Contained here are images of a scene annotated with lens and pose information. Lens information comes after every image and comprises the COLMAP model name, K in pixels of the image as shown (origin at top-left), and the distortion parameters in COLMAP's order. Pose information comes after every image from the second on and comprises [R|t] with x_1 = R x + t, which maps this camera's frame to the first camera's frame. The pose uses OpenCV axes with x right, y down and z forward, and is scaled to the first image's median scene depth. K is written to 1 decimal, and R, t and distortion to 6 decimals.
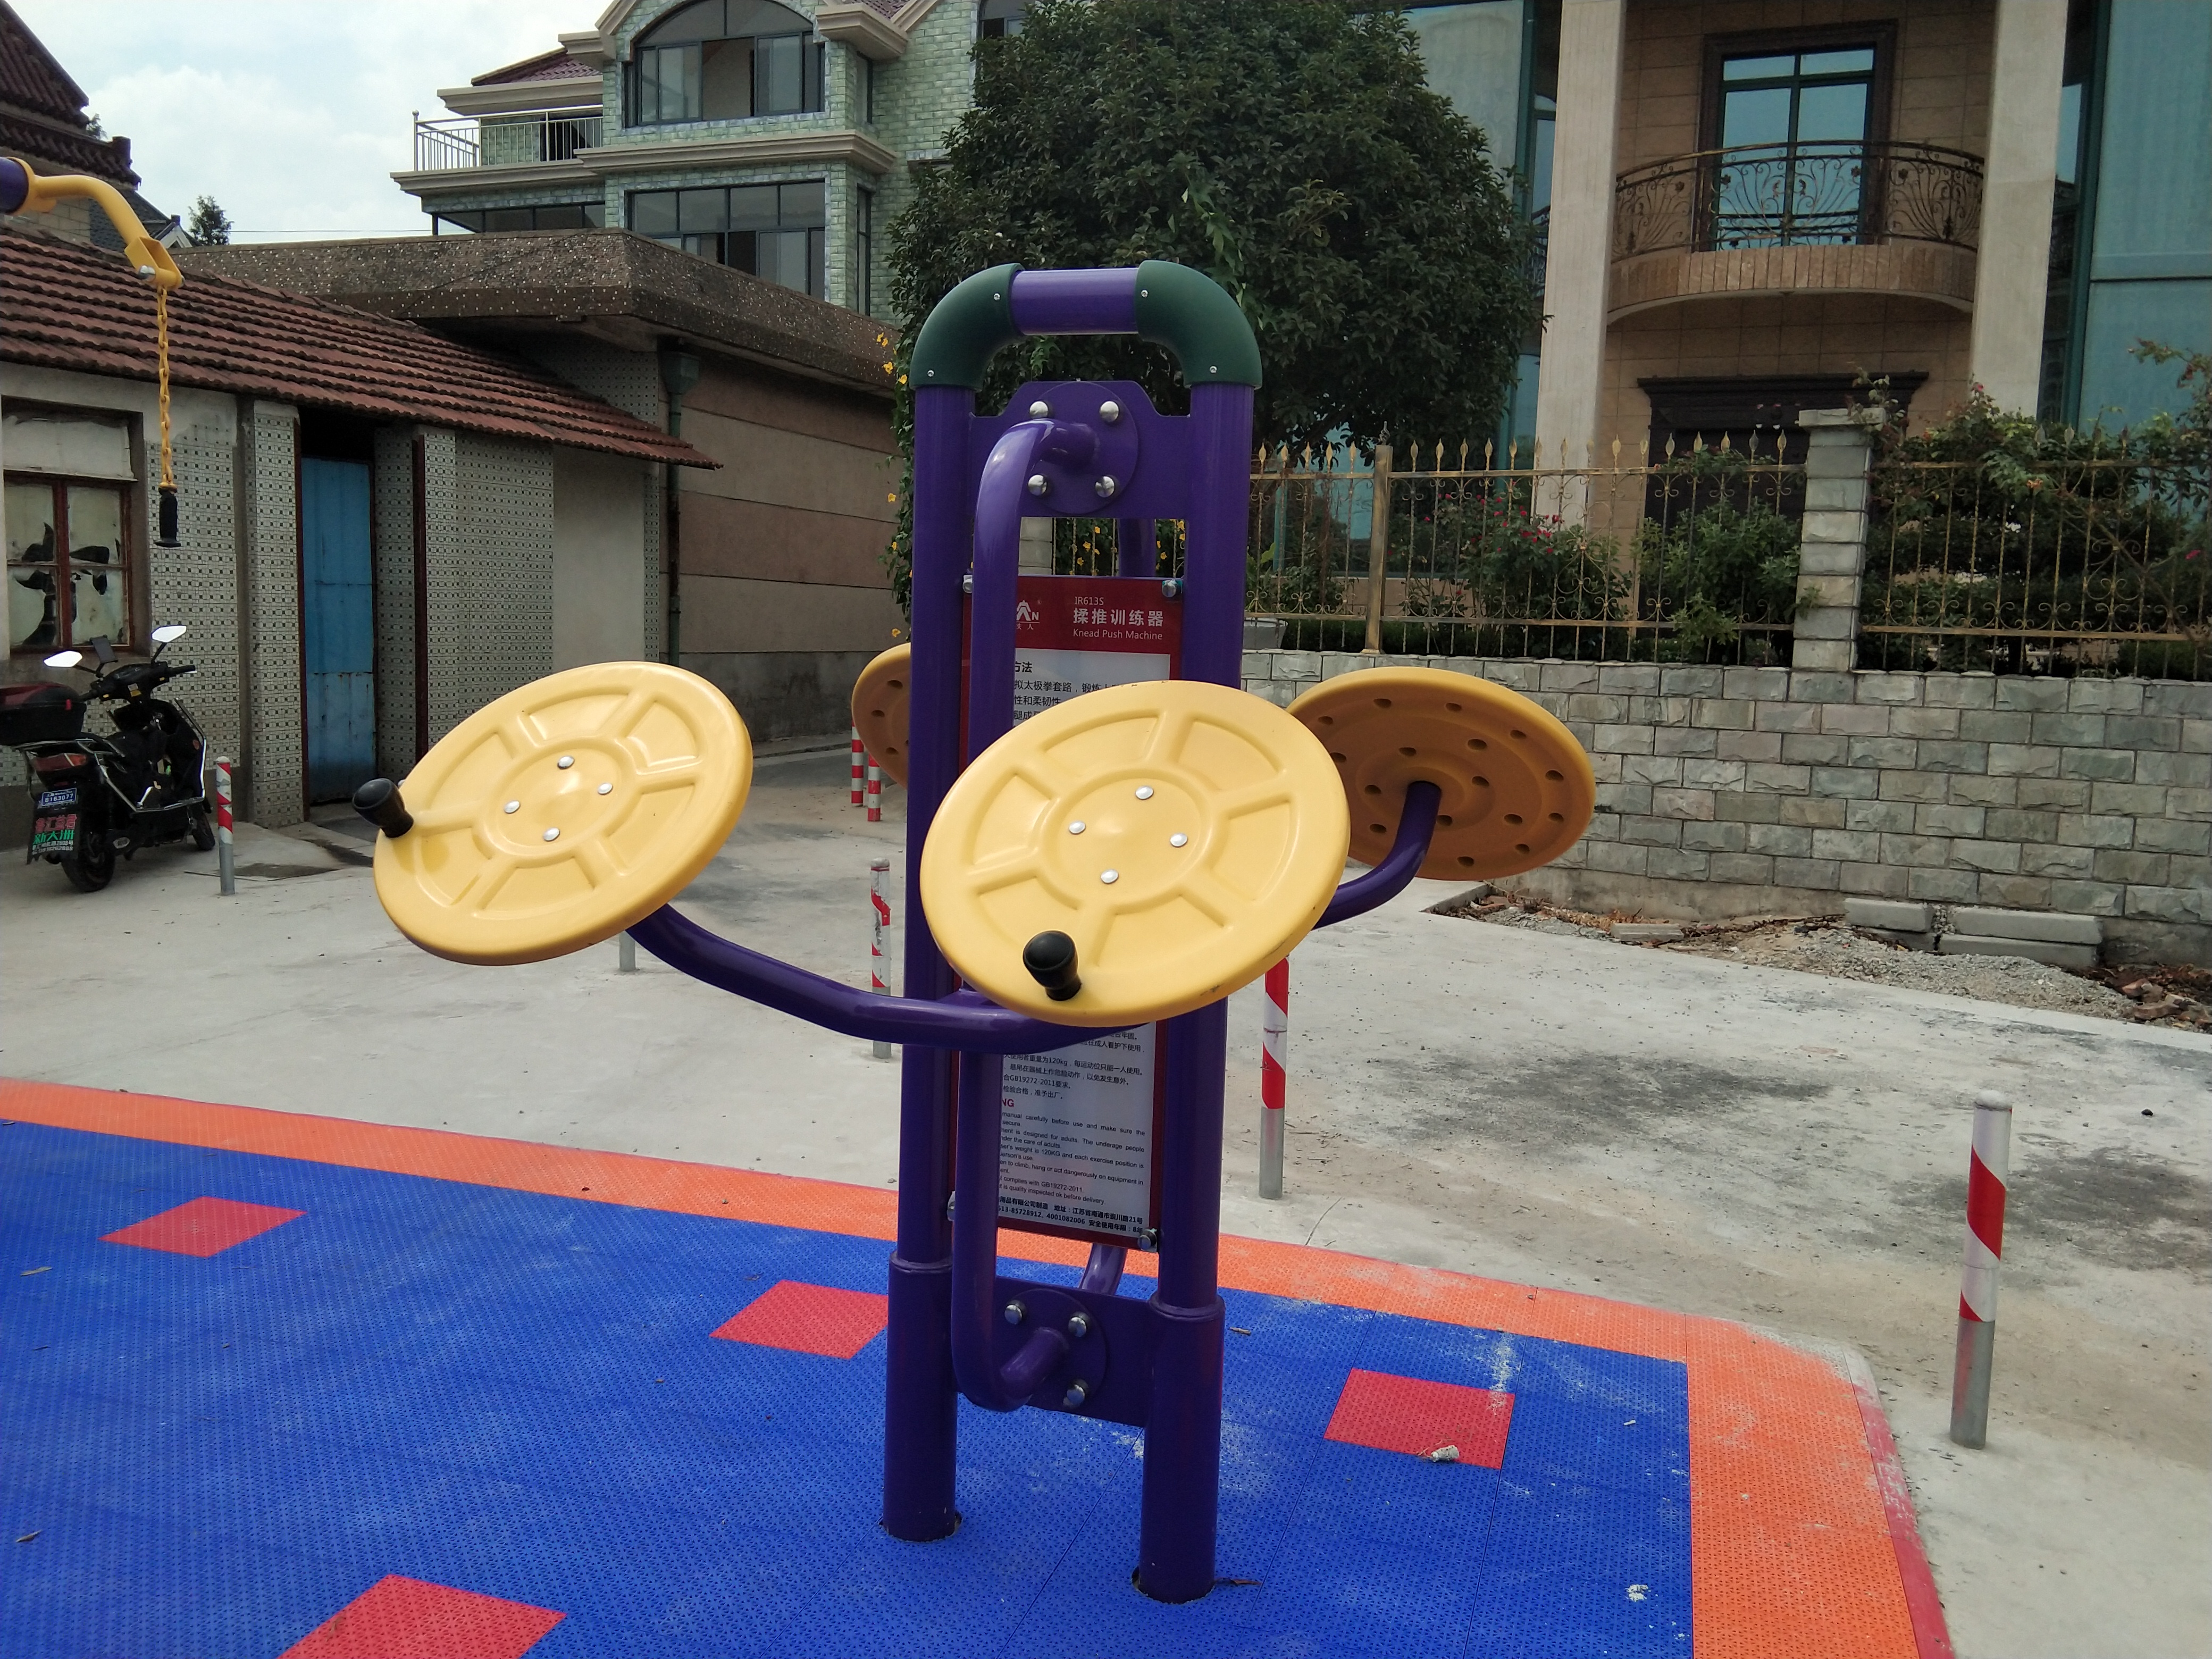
lens RADIAL K [[1735.6, 0, 1106.0], [0, 1735.6, 829.5], [0, 0, 1]] dist [0.100972, -0.158243]
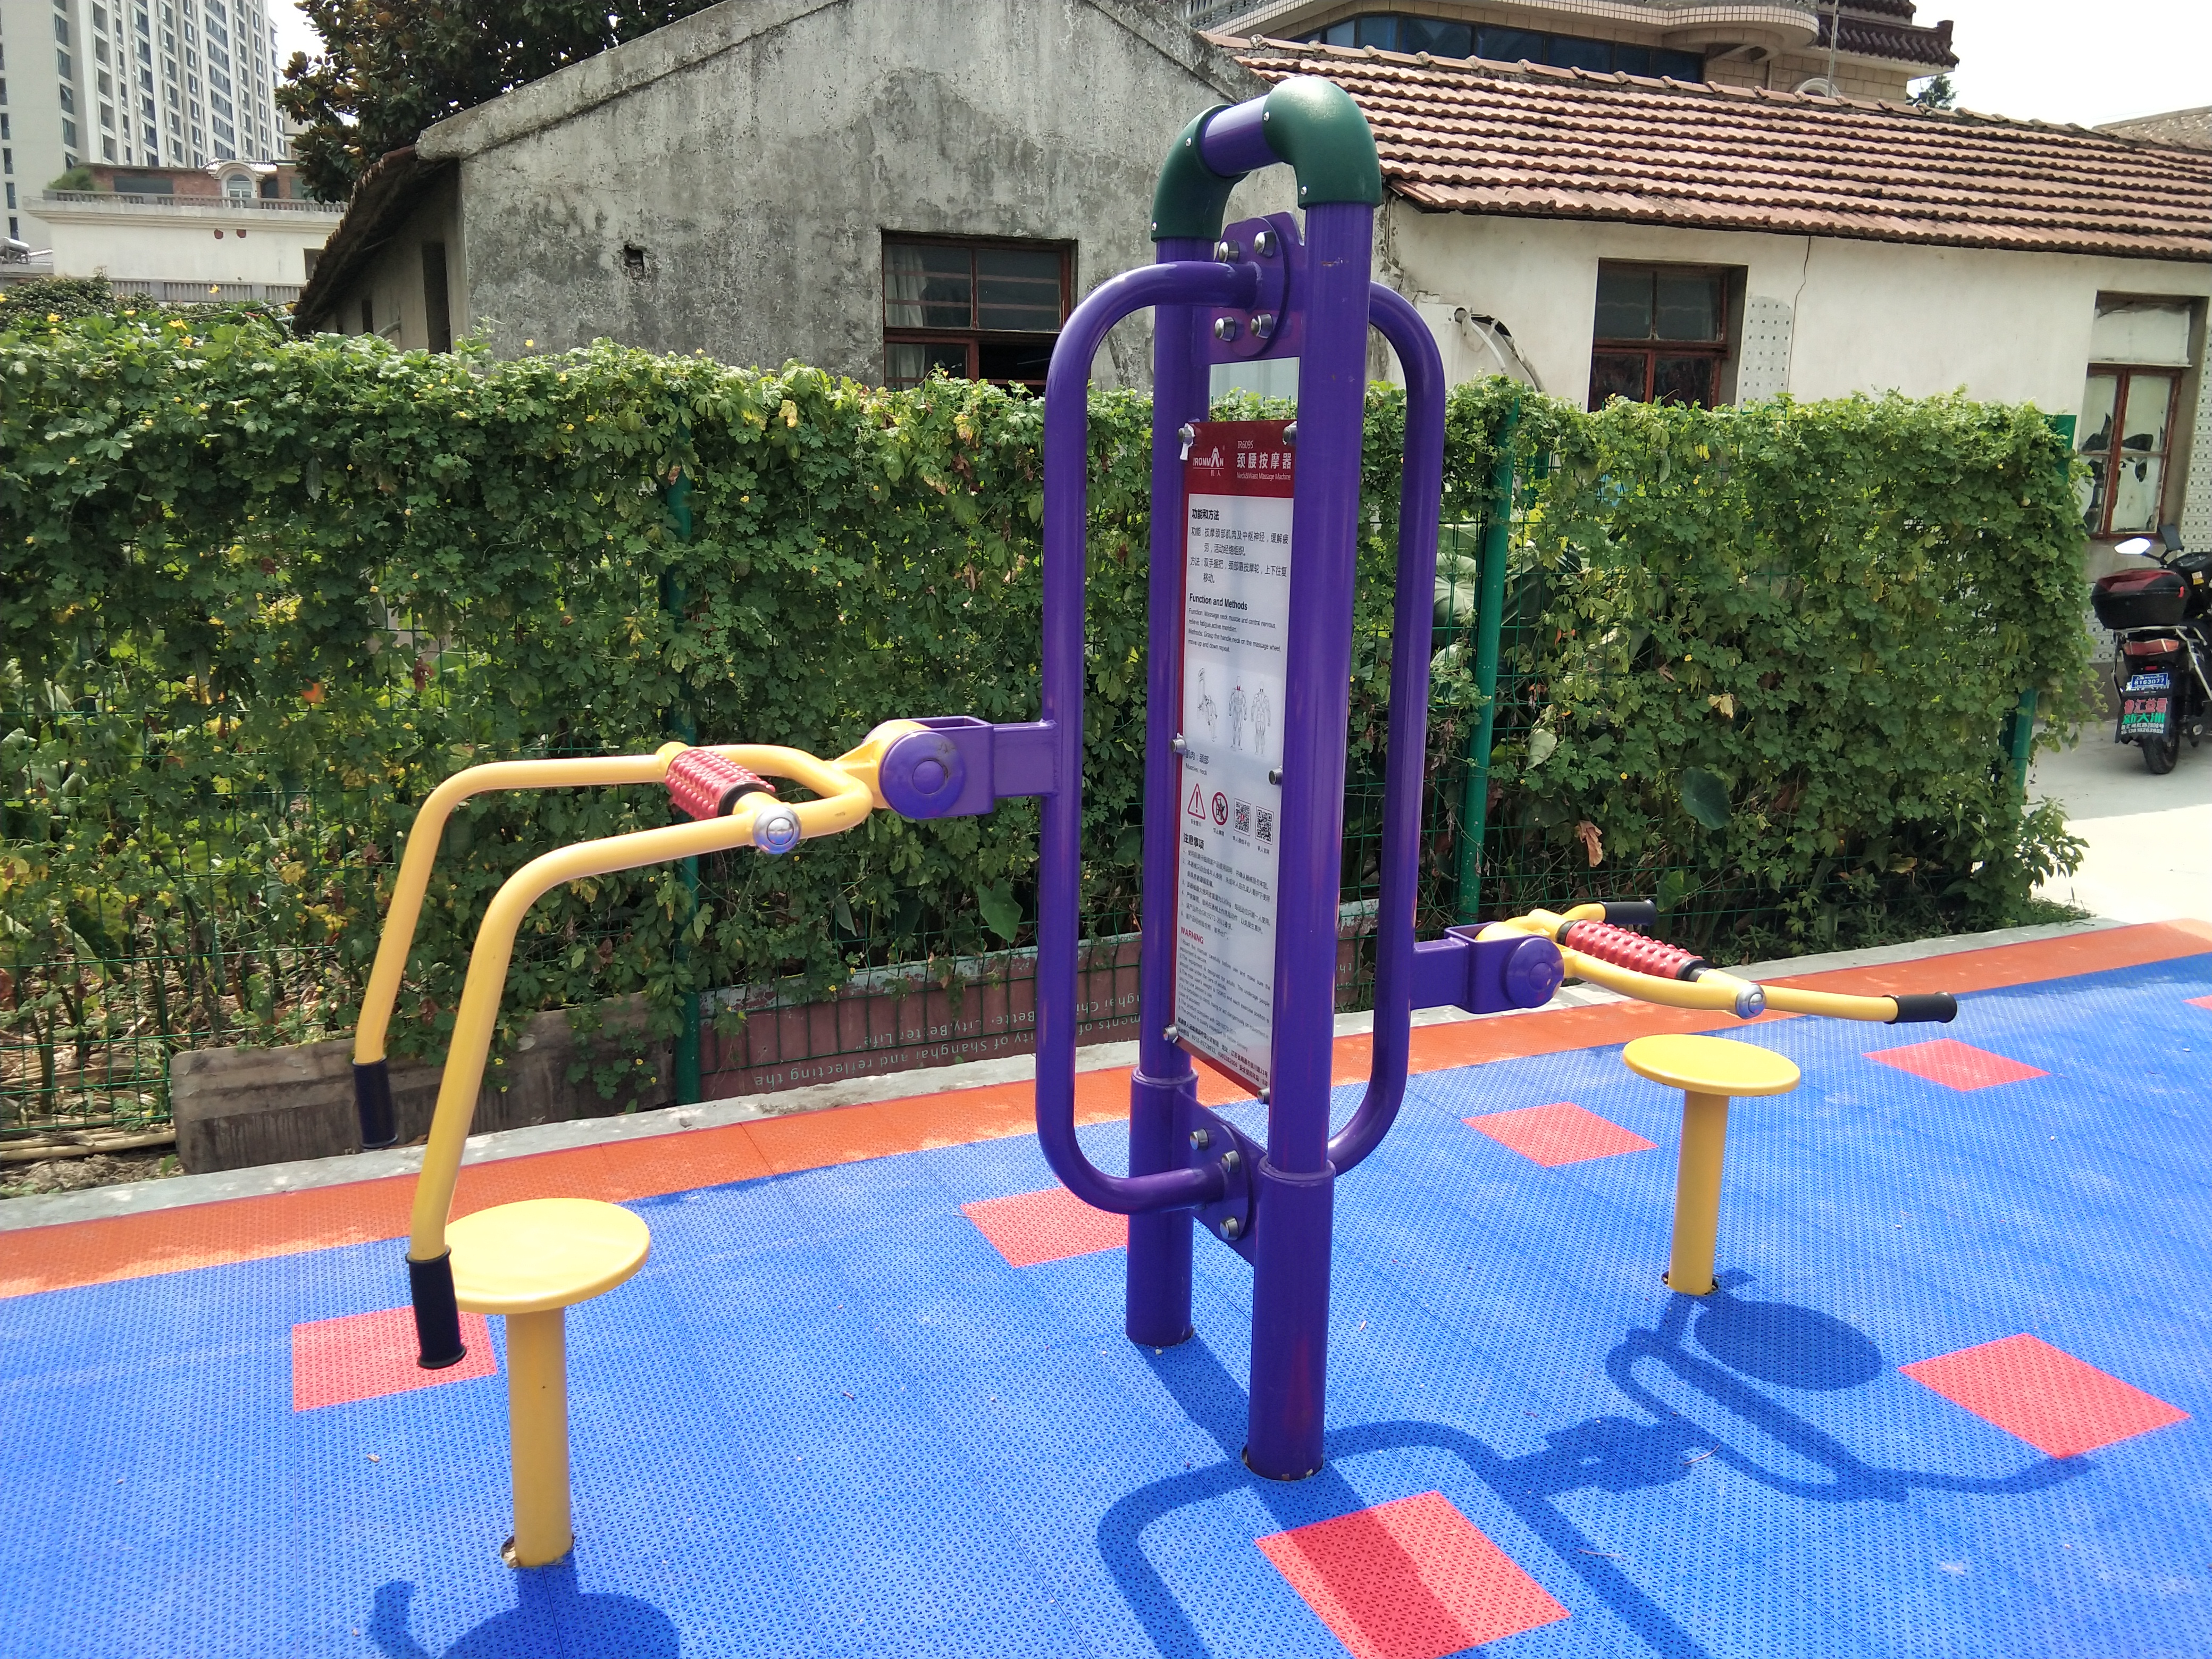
lens RADIAL K [[1748.4, 0, 1070.2], [0, 1748.4, 824.2], [0, 0, 1]] dist [0.092816, -0.132302]
pose [[0.660505, 0.131614, -0.739196, -0.146589], [-0.084379, 0.991291, 0.101103, 0.008413], [0.746065, -0.004406, 0.665858, -0.108892]]
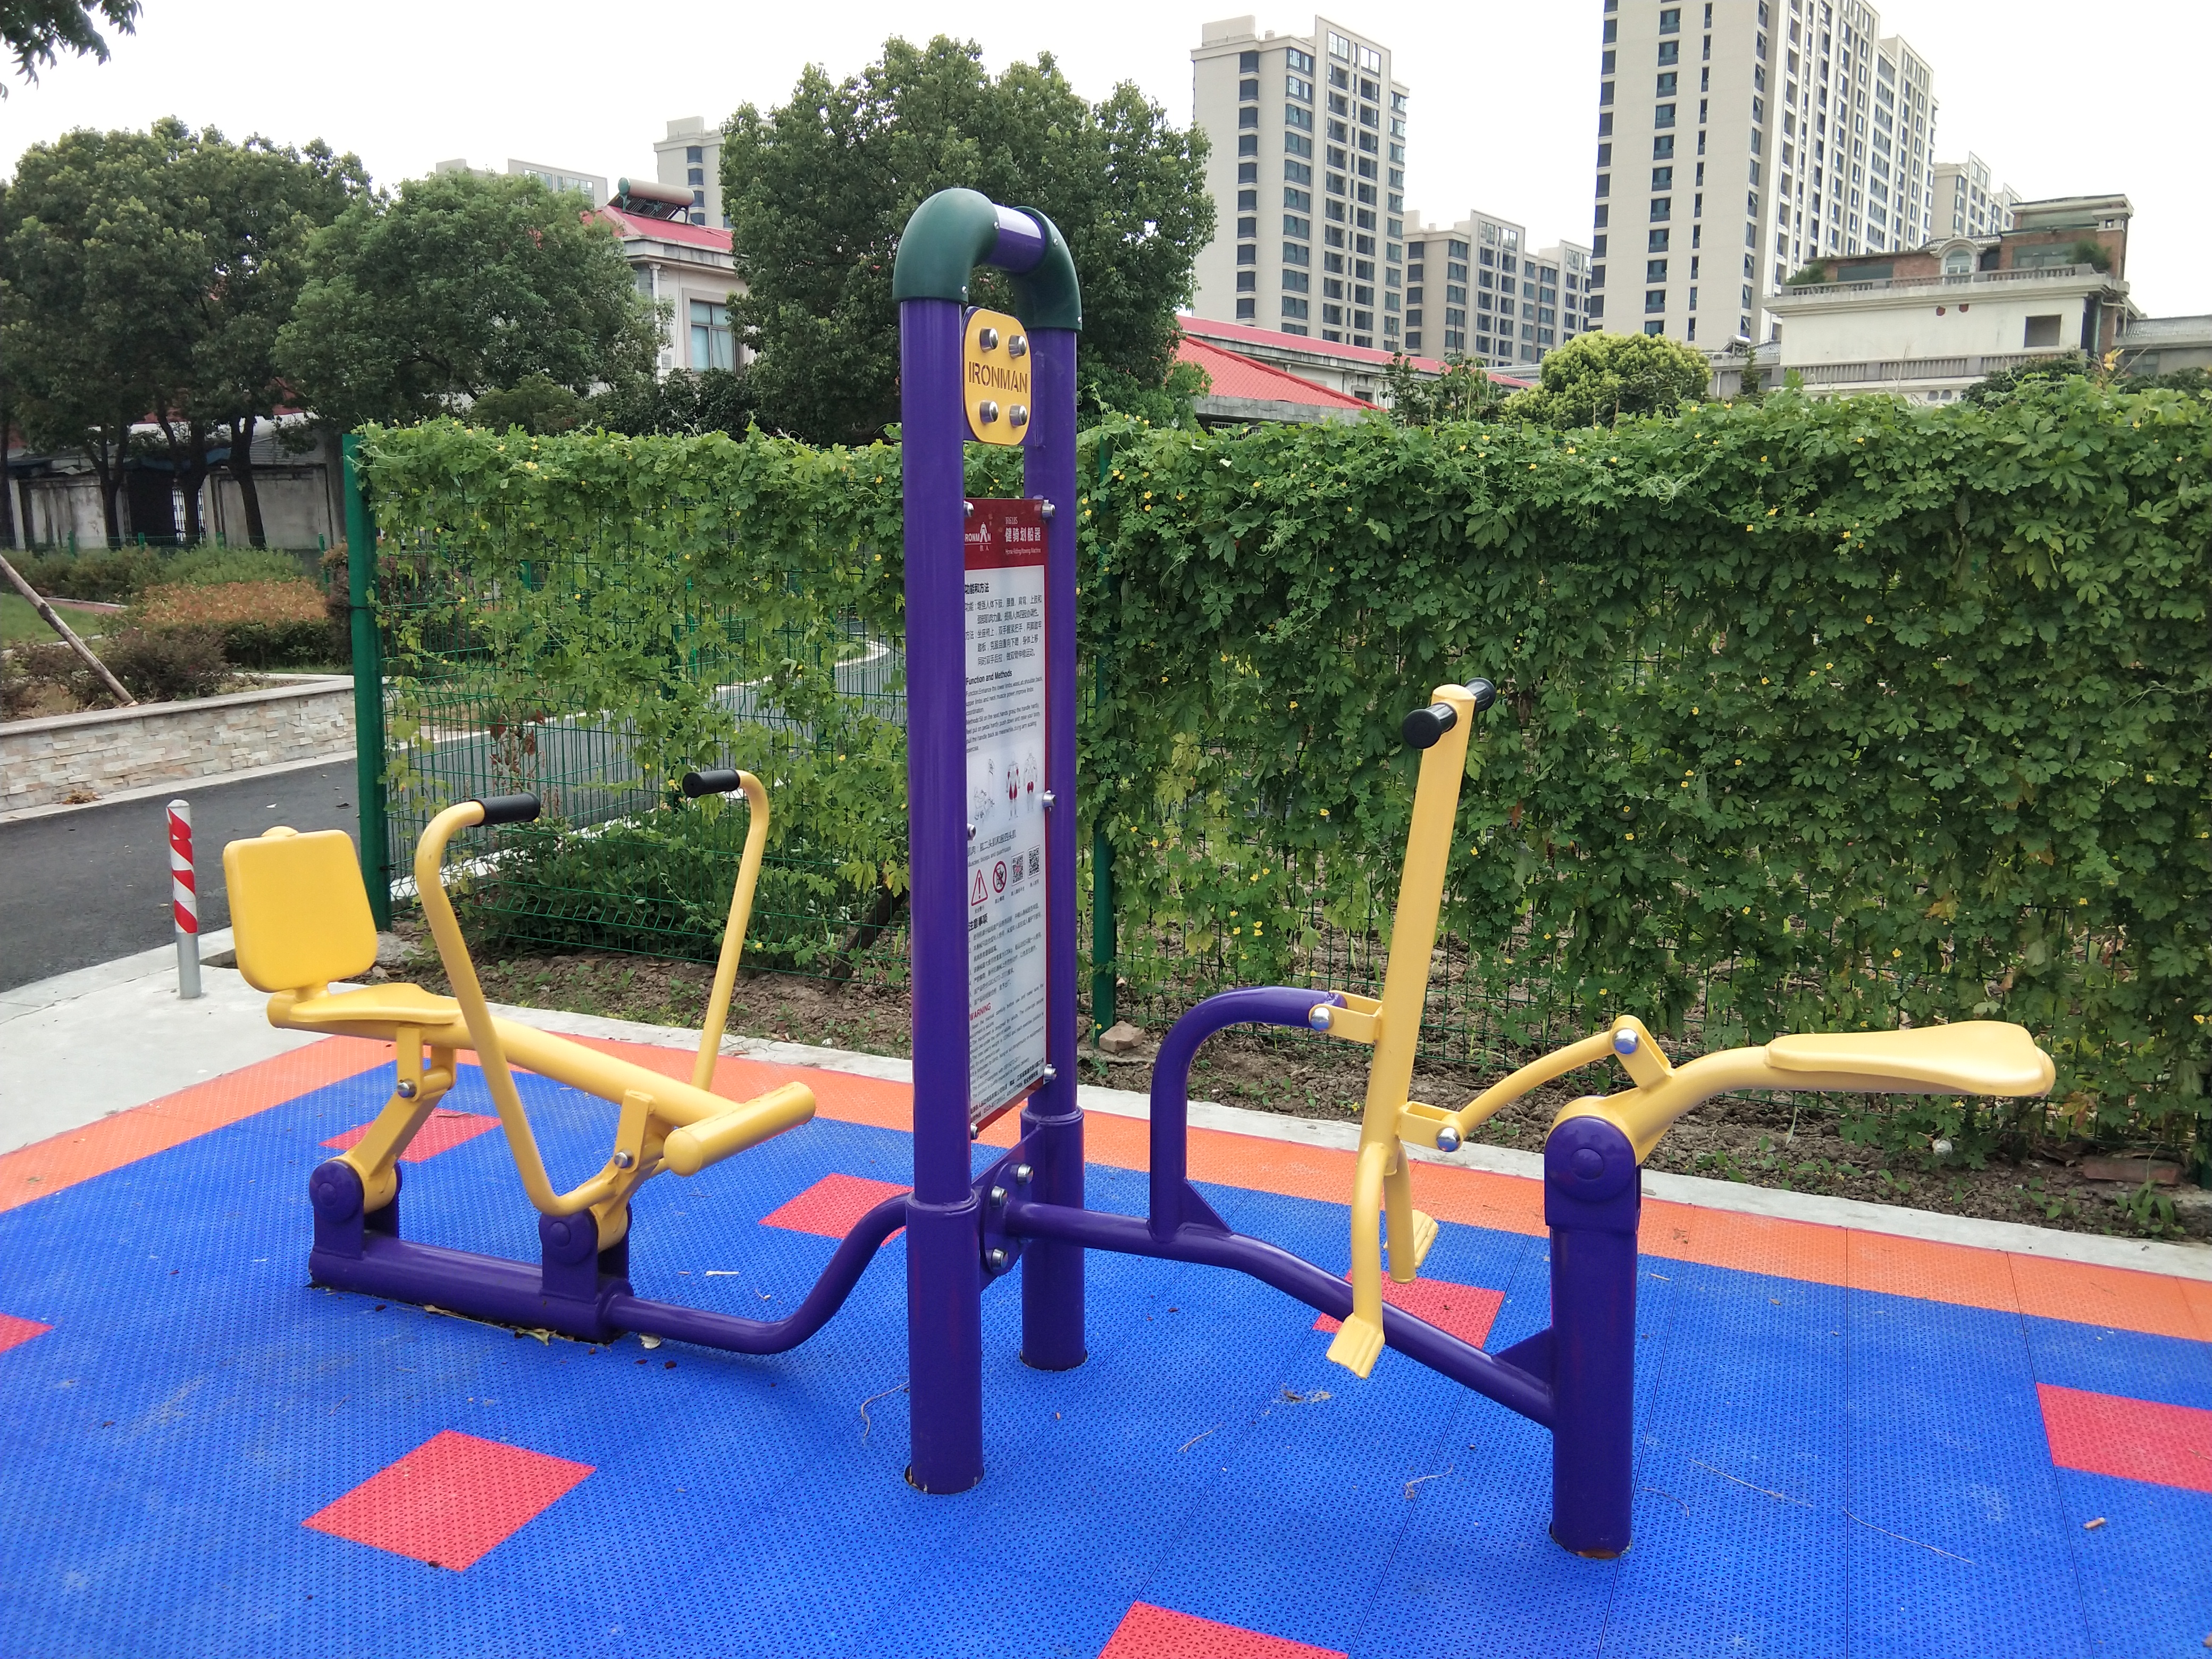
lens RADIAL K [[1735.6, 0, 1106.0], [0, 1735.6, 829.5], [0, 0, 1]] dist [0.100972, -0.158243]
pose [[-0.078918, 0.142222, -0.986684, -0.291447], [-0.113971, 0.981994, 0.150662, 0.058447], [0.990345, 0.124343, -0.061288, -0.589590]]
